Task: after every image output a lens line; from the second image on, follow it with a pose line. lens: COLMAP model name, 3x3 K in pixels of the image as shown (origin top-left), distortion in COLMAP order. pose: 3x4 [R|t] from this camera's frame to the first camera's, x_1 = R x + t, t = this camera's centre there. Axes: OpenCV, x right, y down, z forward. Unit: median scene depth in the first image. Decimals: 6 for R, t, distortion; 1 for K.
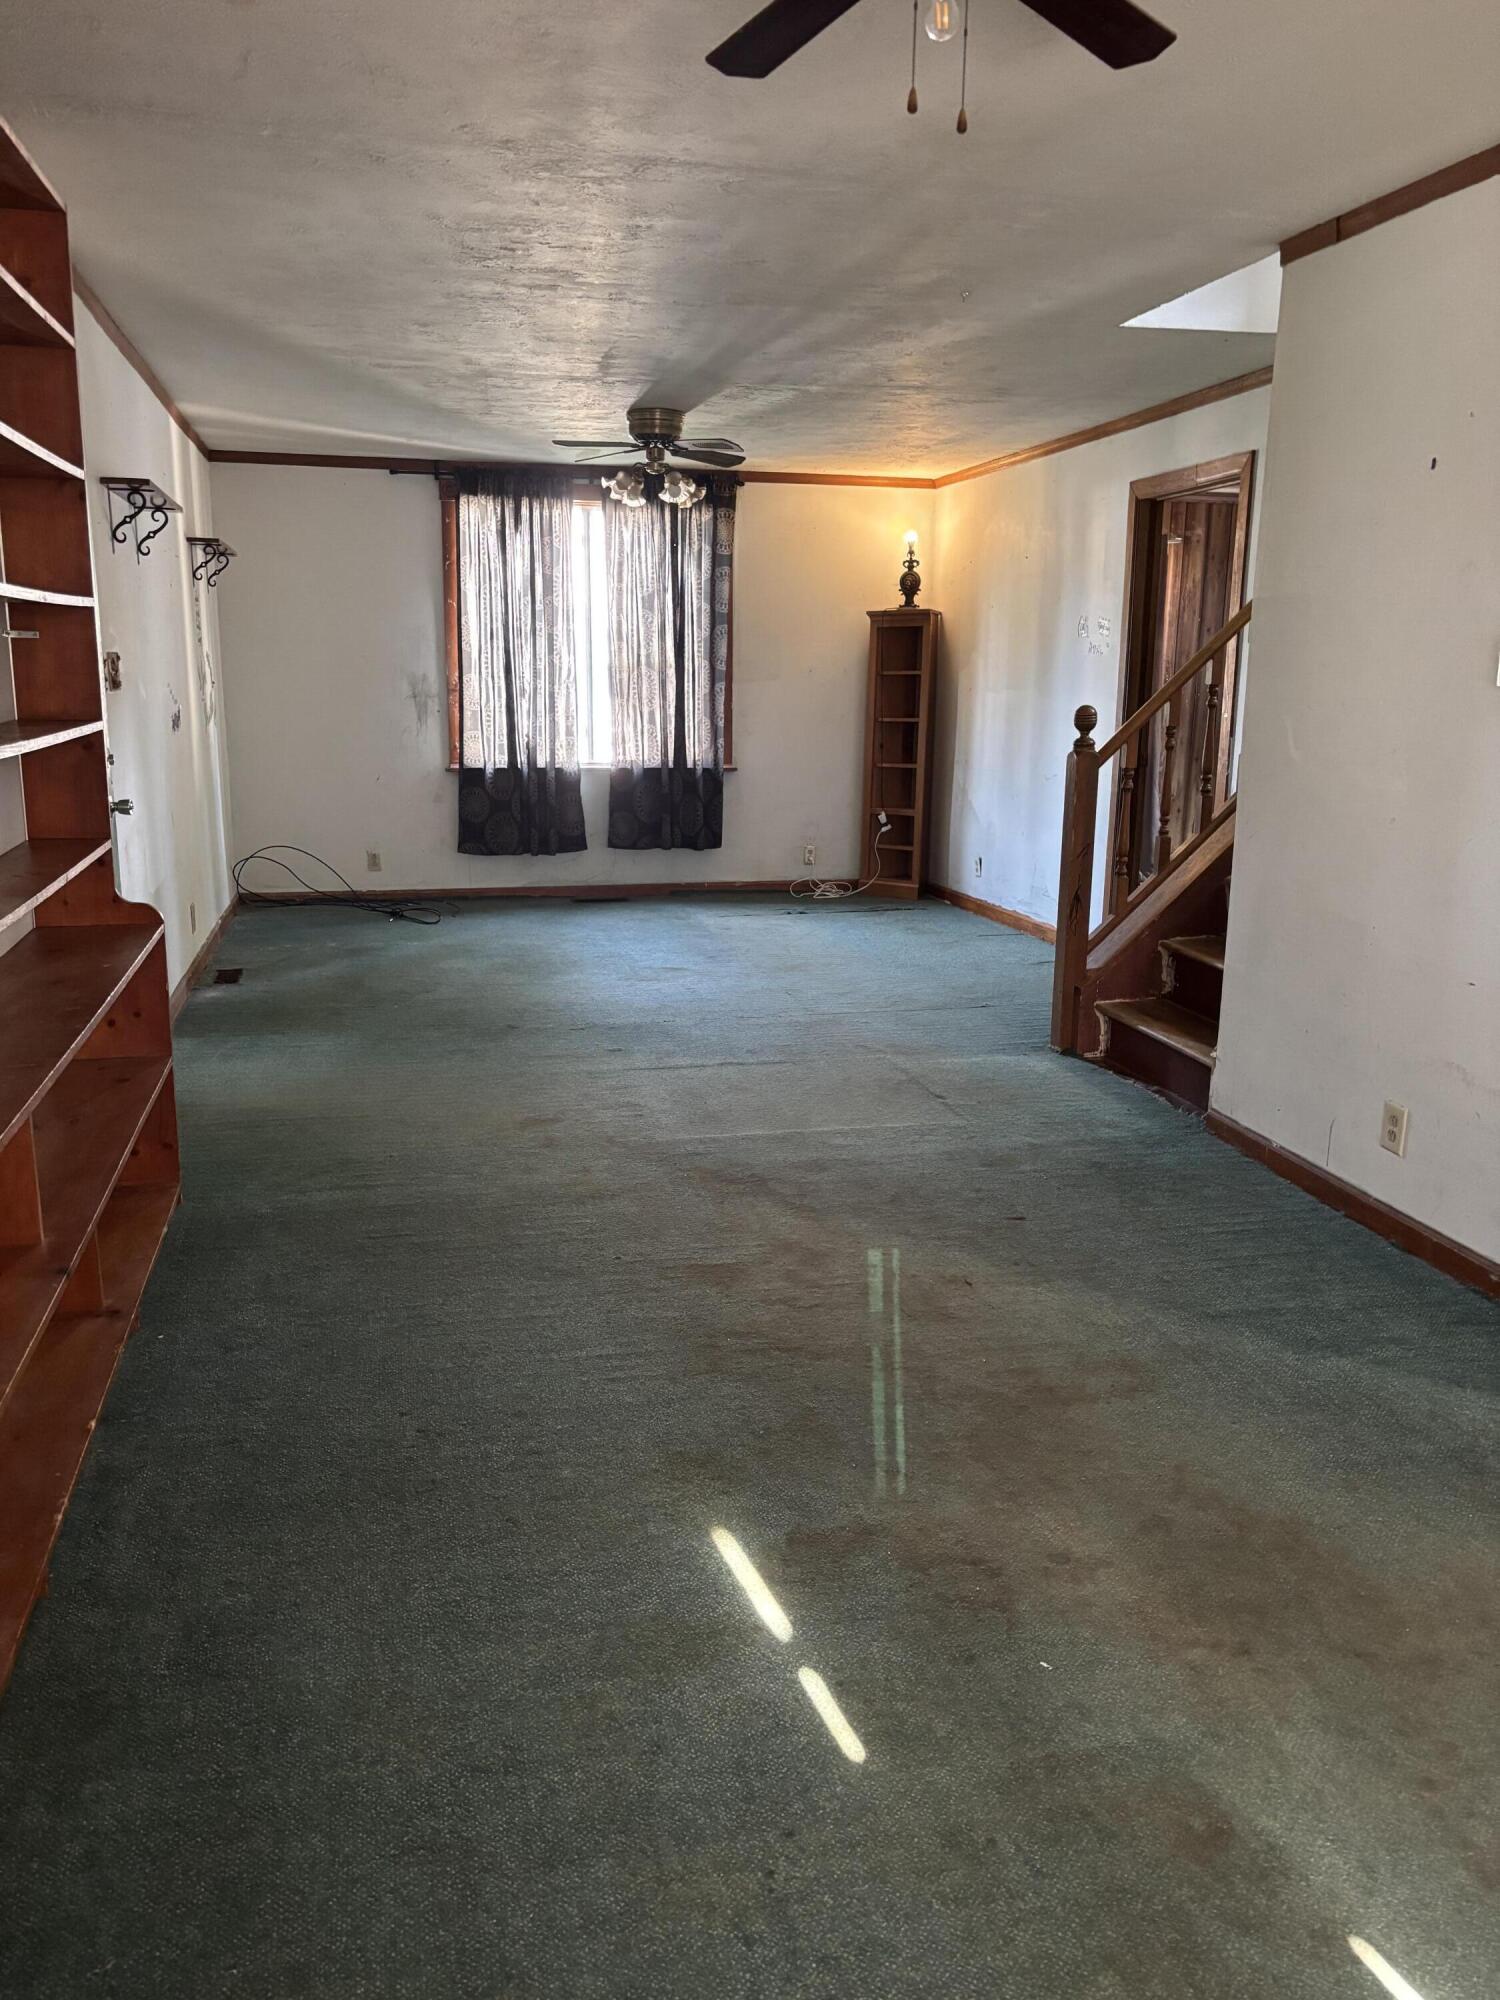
lens RADIAL K [[1516.5, 0, 749.0], [0, 1516.5, 996.5], [0, 0, 1]] dist [0.031960, -0.000284]
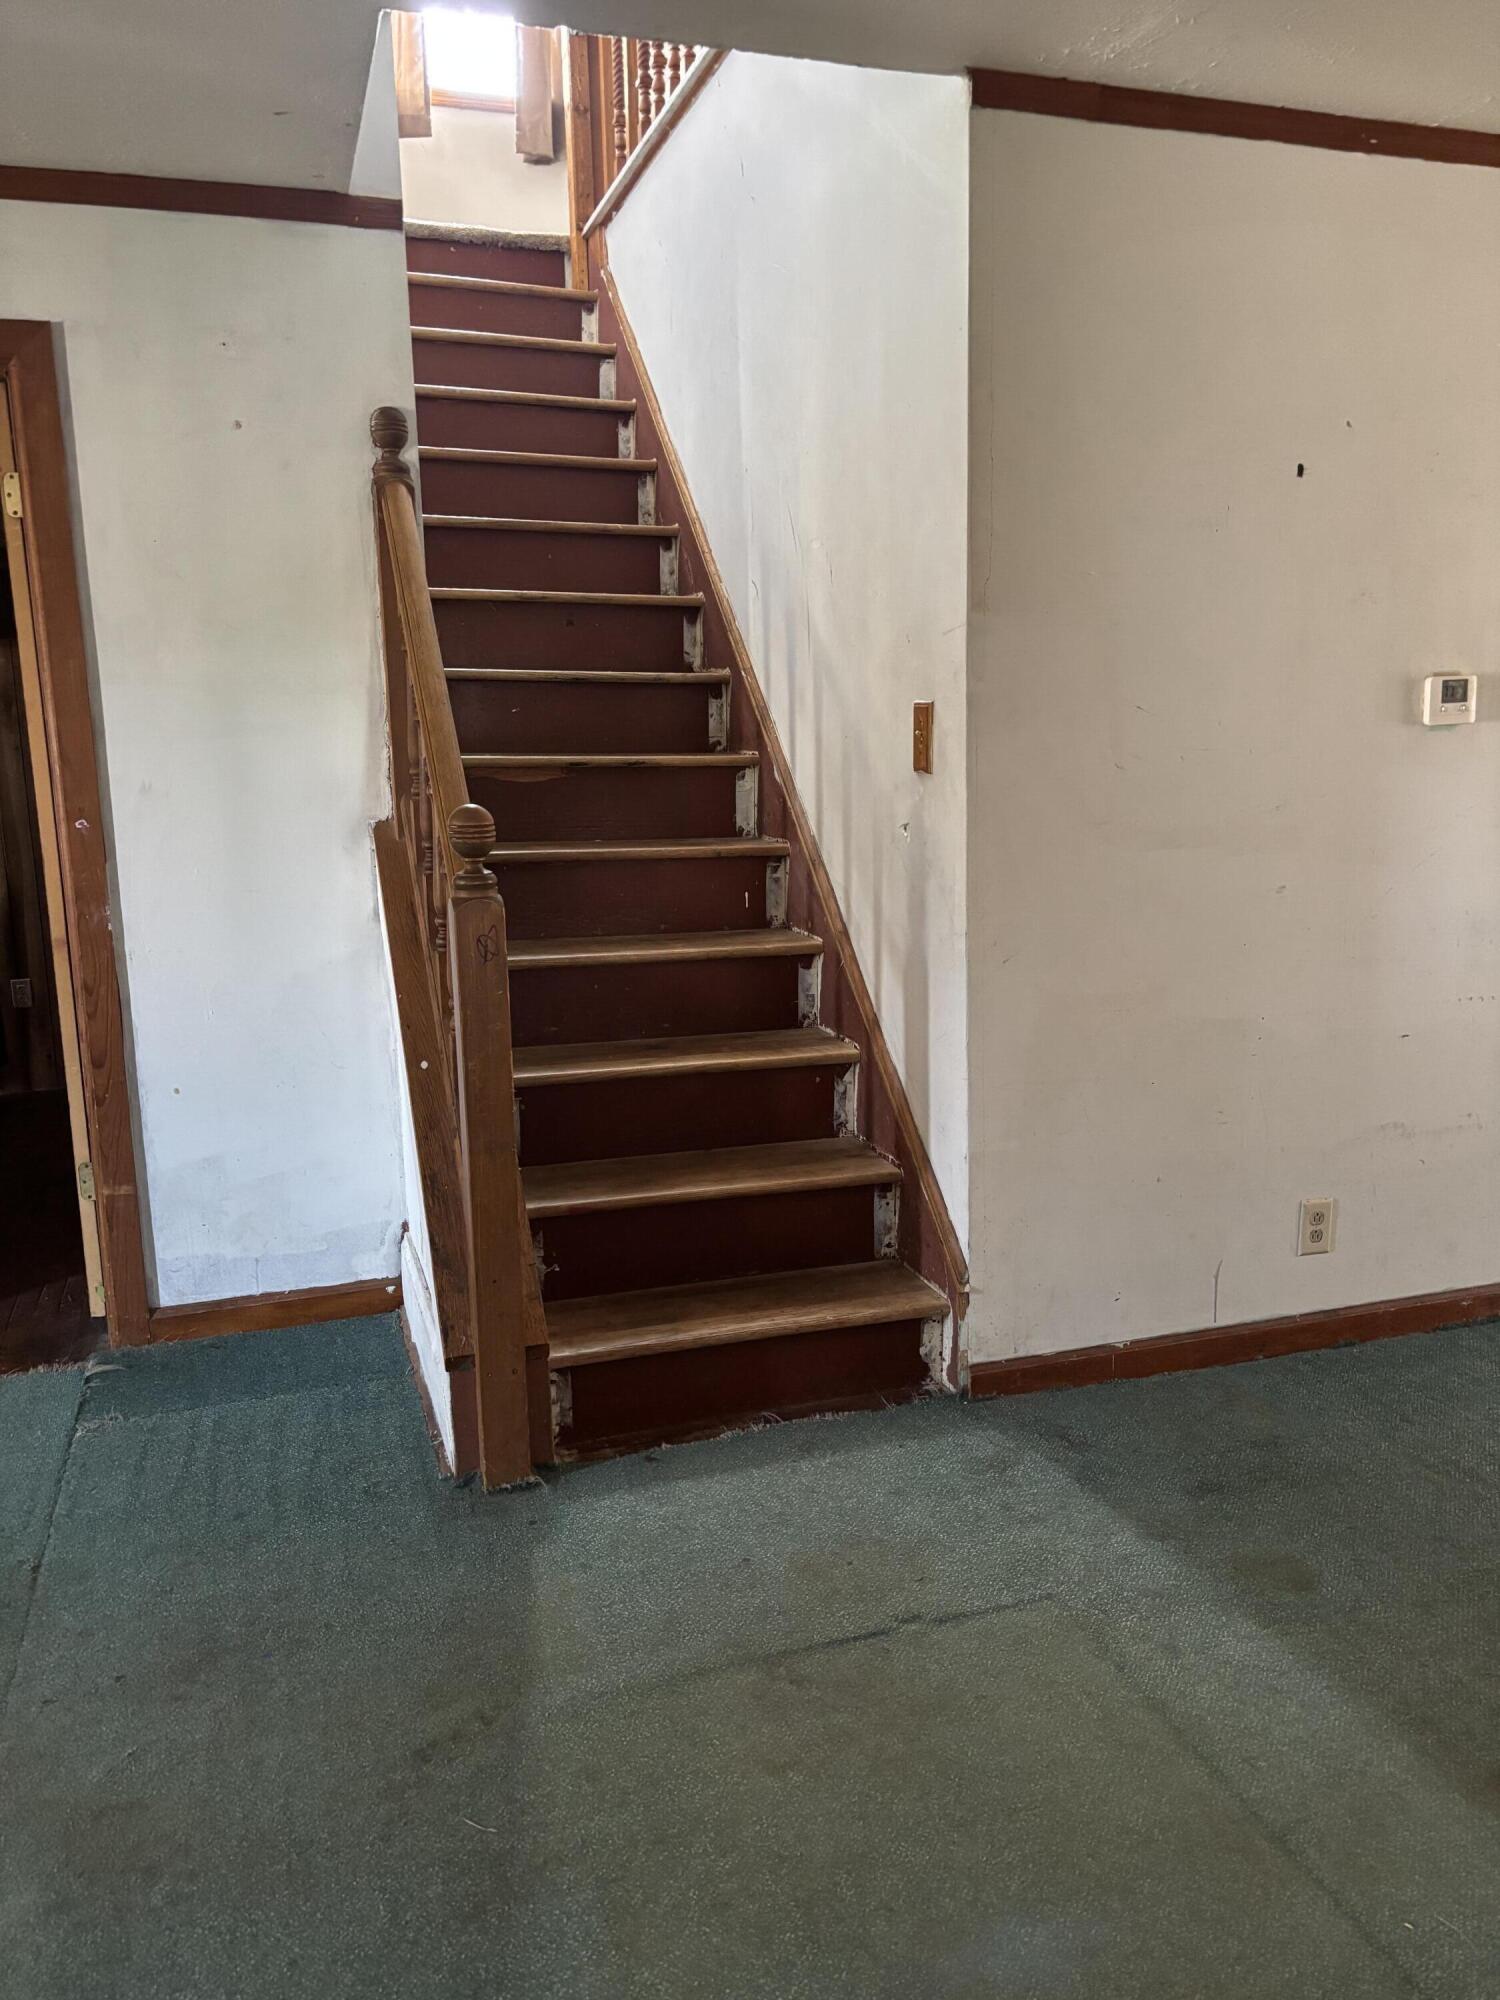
lens RADIAL K [[1516.5, 0, 752.9], [0, 1516.5, 1006.1], [0, 0, 1]] dist [0.031960, -0.000284]
pose [[-0.089424, -0.184623, 0.978733, -0.358505], [0.233126, 0.951493, 0.200784, -0.266866], [-0.968326, 0.246123, -0.042046, 1.223611]]
